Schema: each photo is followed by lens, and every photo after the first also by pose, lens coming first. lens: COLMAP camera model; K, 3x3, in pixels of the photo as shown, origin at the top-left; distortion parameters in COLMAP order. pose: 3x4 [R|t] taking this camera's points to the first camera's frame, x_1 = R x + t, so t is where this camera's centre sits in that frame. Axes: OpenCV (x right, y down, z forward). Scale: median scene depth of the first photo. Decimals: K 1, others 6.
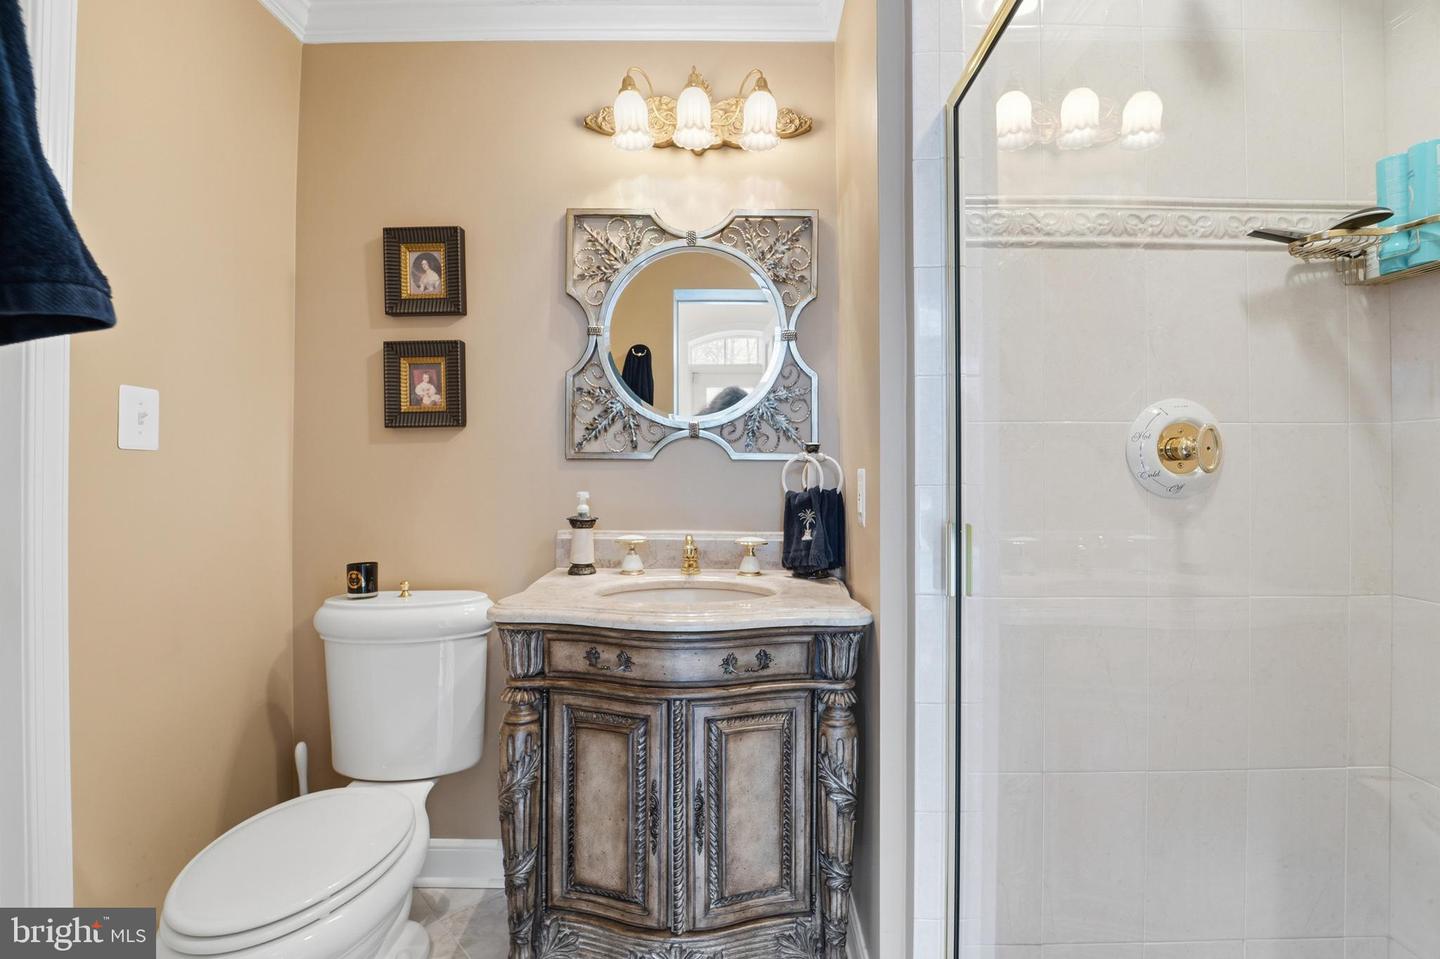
lens RADIAL K [[607.7, 0, 714.6], [0, 607.7, 480.3], [0, 0, 1]] dist [-0.001616, -0.007091]
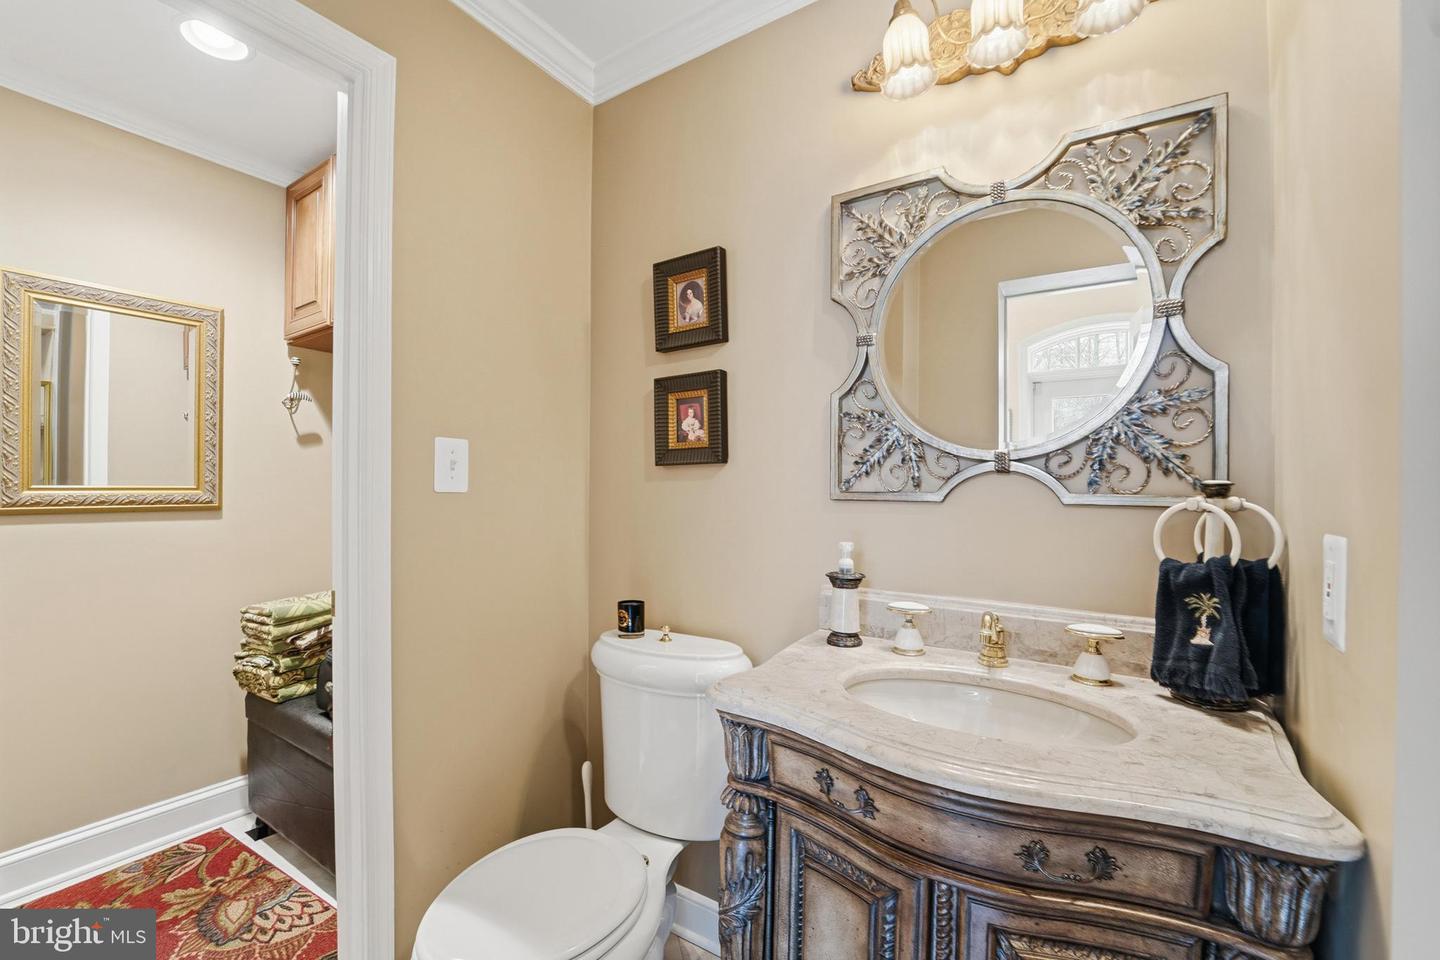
lens RADIAL K [[574.3, 0, 716.5], [0, 574.3, 495.5], [0, 0, 1]] dist [-0.021142, -0.000259]
pose [[0.847360, 0.010941, -0.530905, 0.039111], [-0.012600, 0.999920, 0.000496, -0.040478], [0.530869, 0.006269, 0.847431, 0.264655]]
